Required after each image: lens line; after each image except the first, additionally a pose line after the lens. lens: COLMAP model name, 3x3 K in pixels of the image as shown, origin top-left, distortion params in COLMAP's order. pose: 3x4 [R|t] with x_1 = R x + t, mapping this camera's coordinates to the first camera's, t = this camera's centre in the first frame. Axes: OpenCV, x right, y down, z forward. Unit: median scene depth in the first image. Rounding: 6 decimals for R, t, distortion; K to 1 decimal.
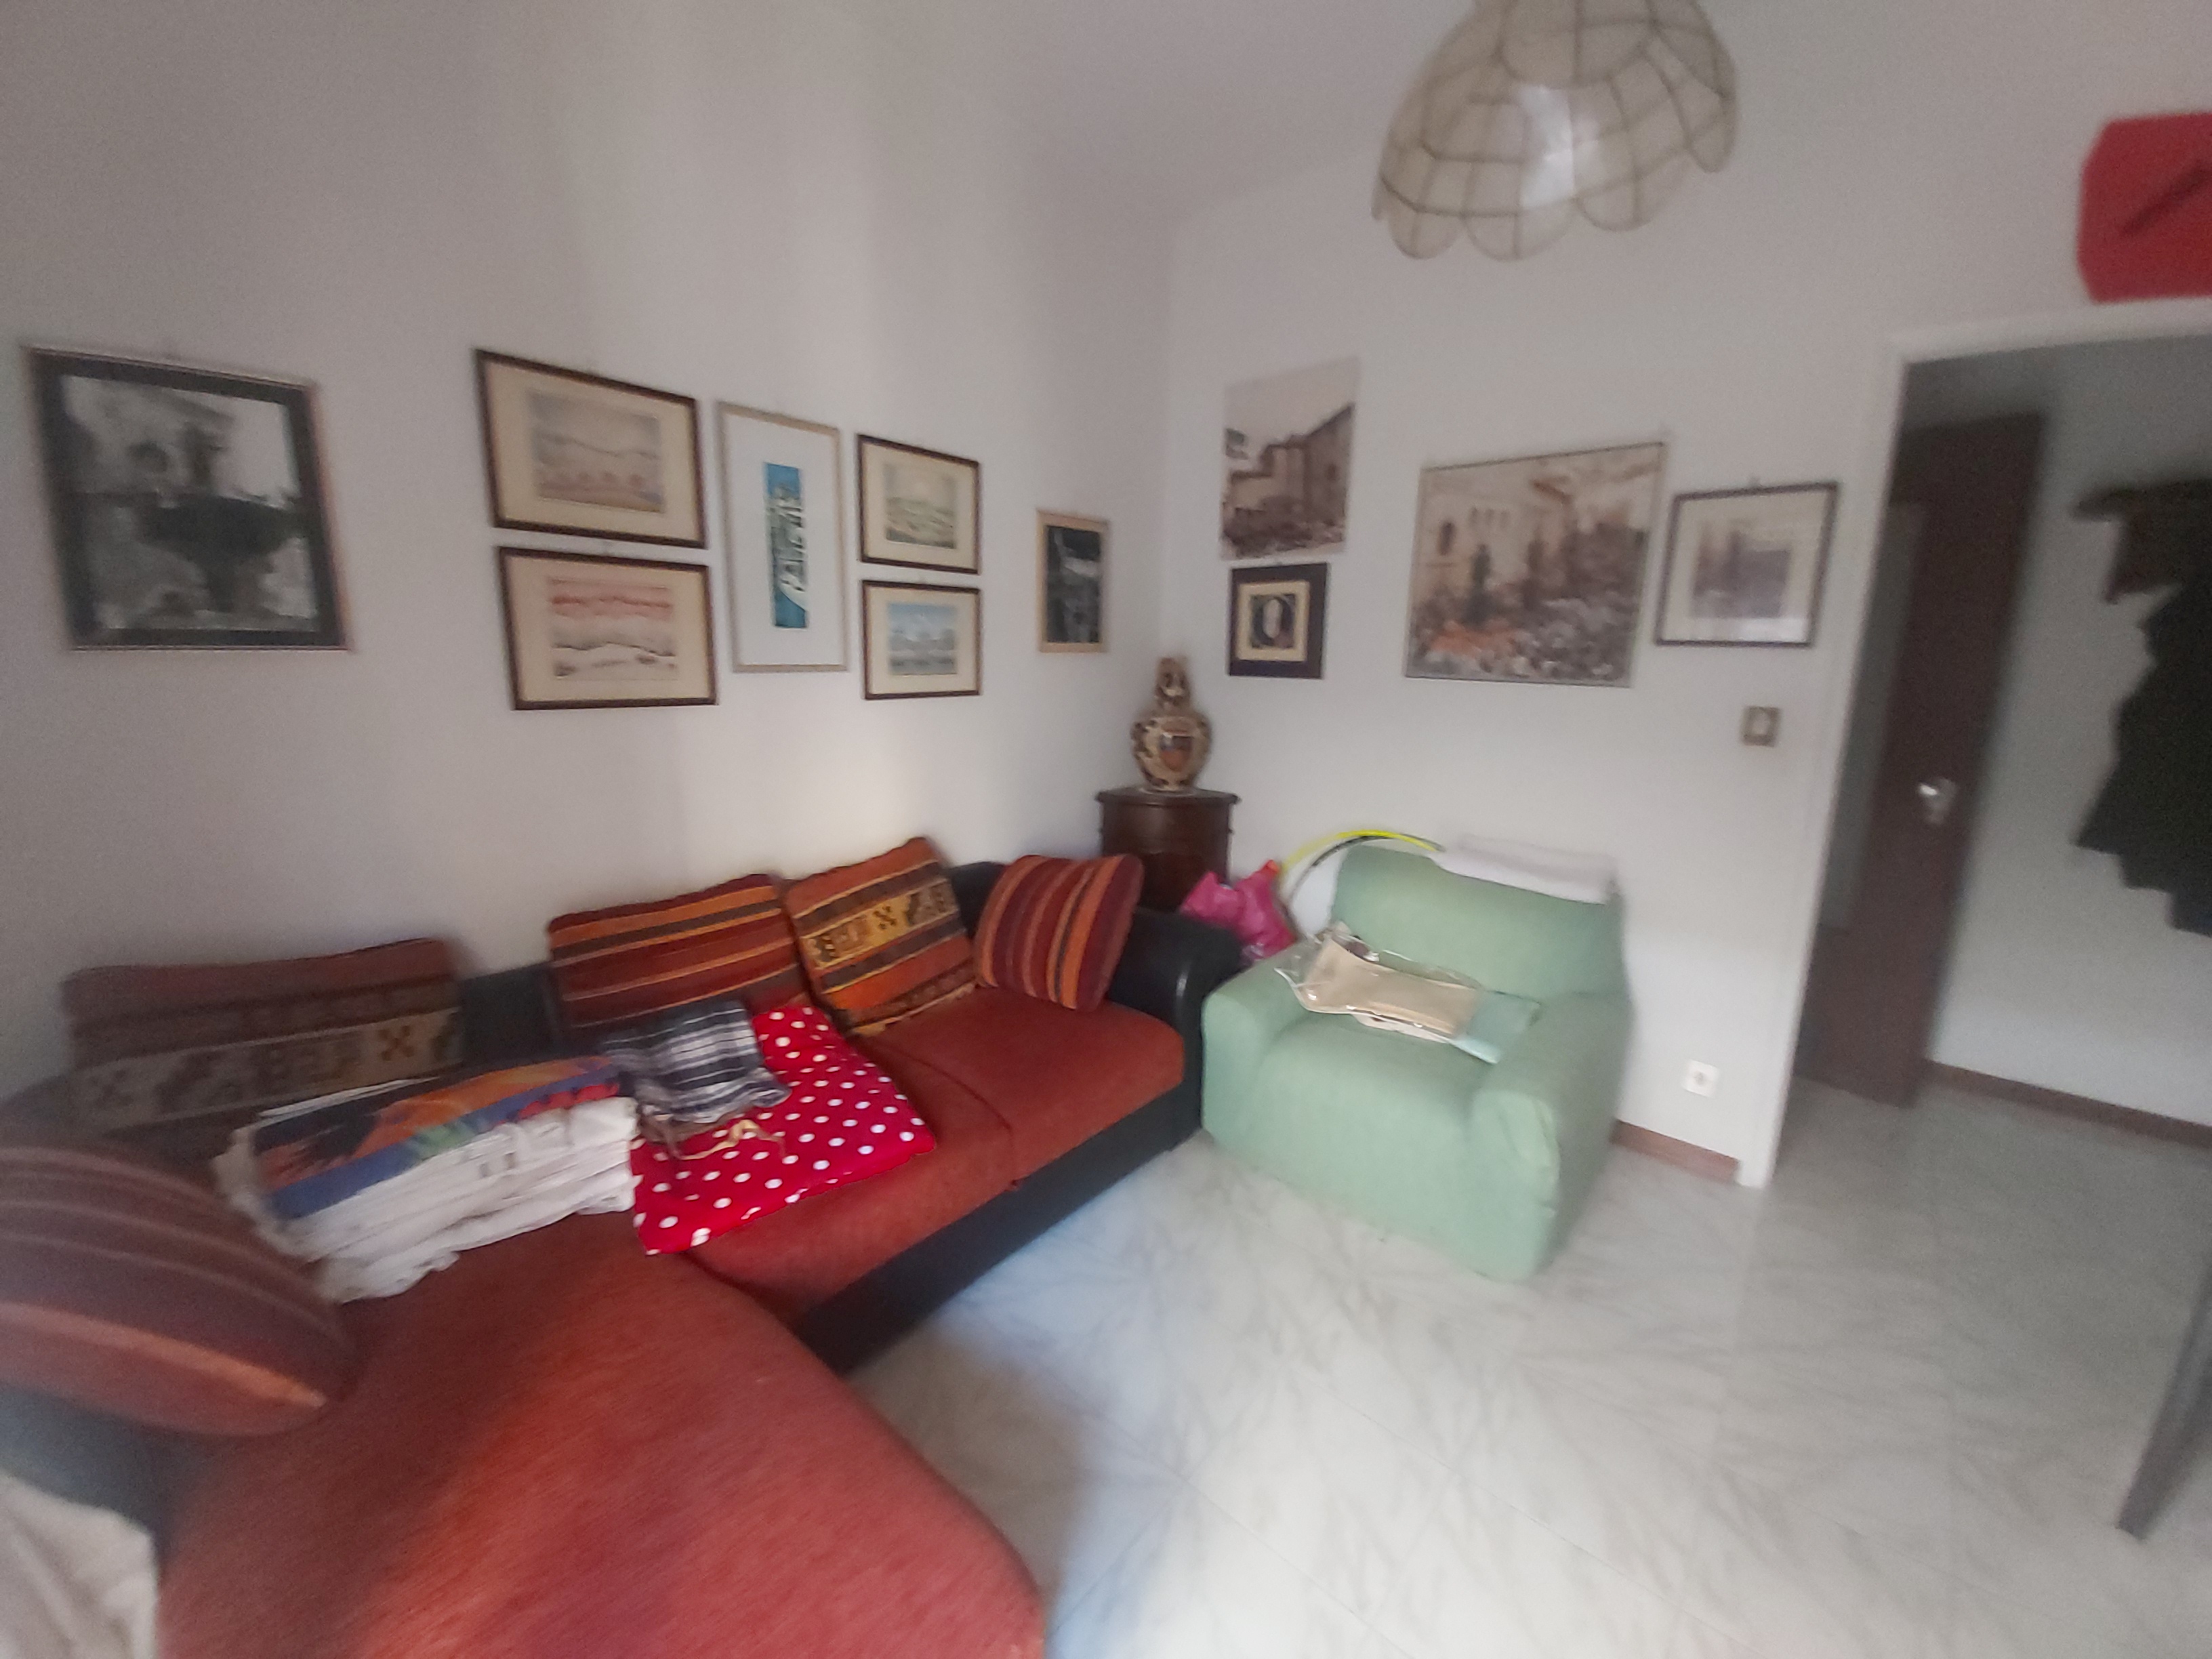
lens RADIAL K [[883.2, 0, 1087.5], [0, 883.2, 833.0], [0, 0, 1]] dist [-0.001782, -0.003428]
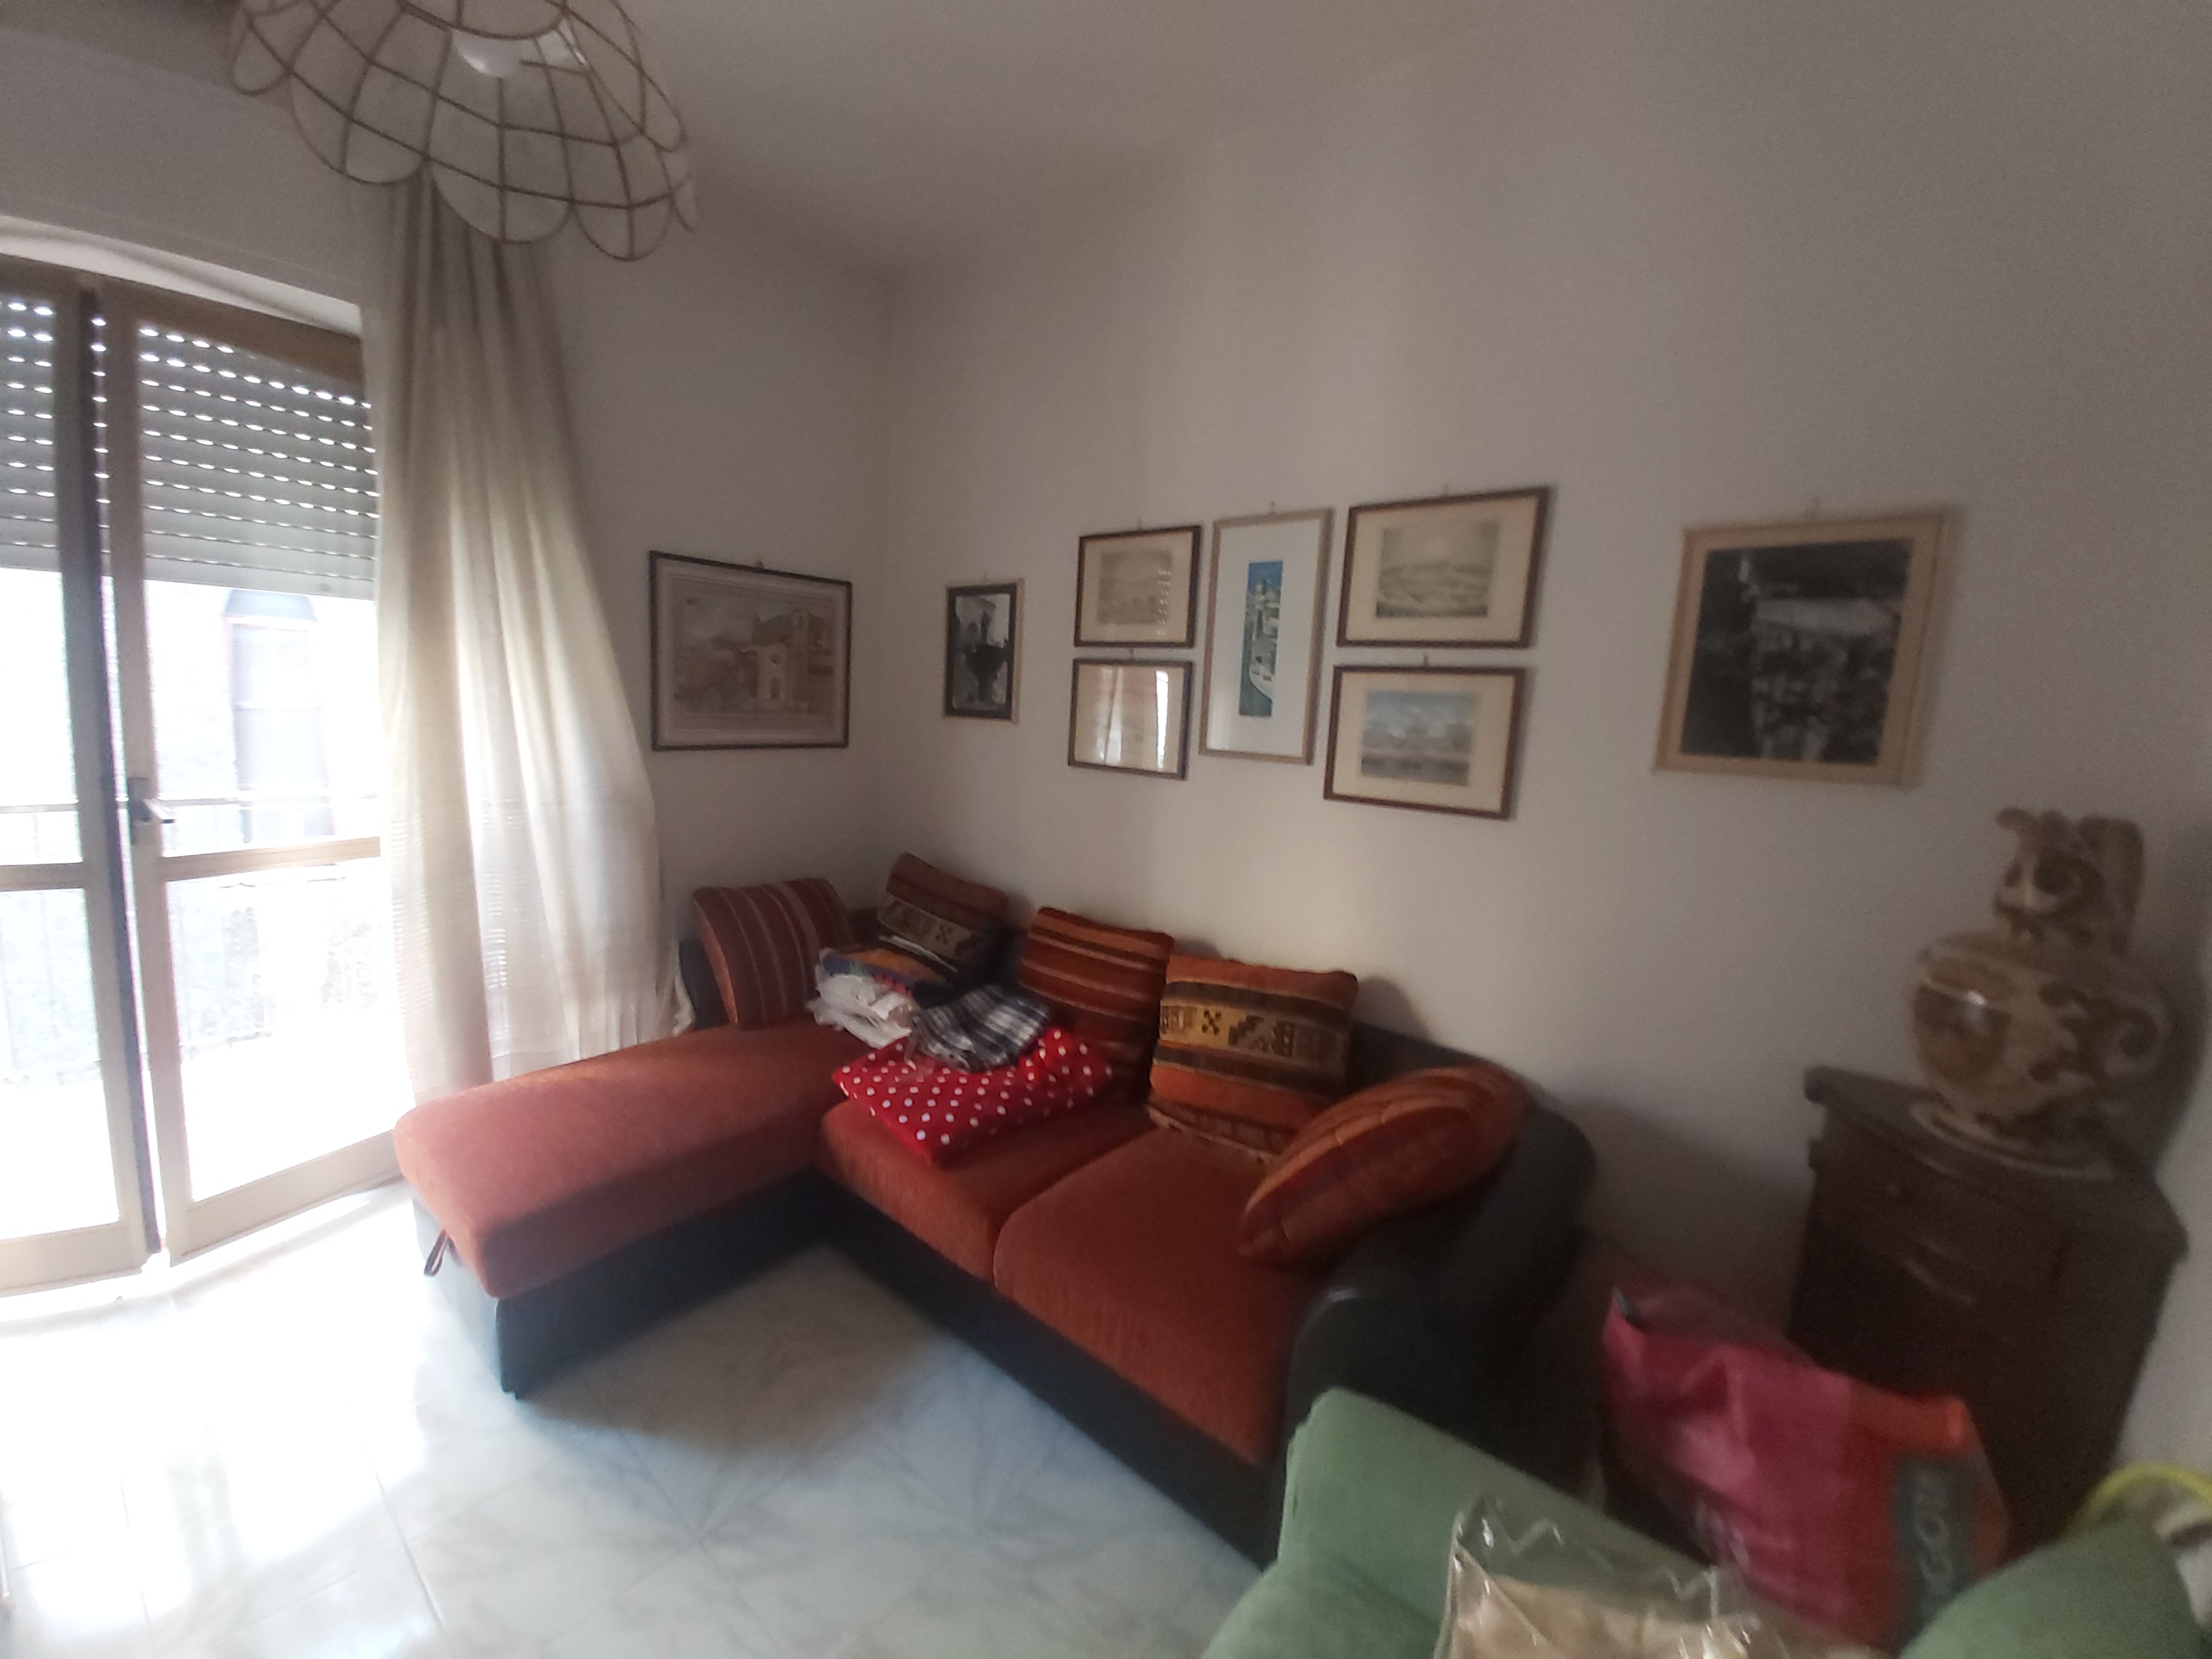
lens RADIAL K [[883.2, 0, 1091.3], [0, 883.2, 809.0], [0, 0, 1]] dist [-0.001782, -0.003428]
pose [[0.007901, 0.119186, -0.992840, 0.680269], [-0.244769, 0.962898, 0.113644, -0.198619], [0.969549, 0.242119, 0.036781, 0.803374]]
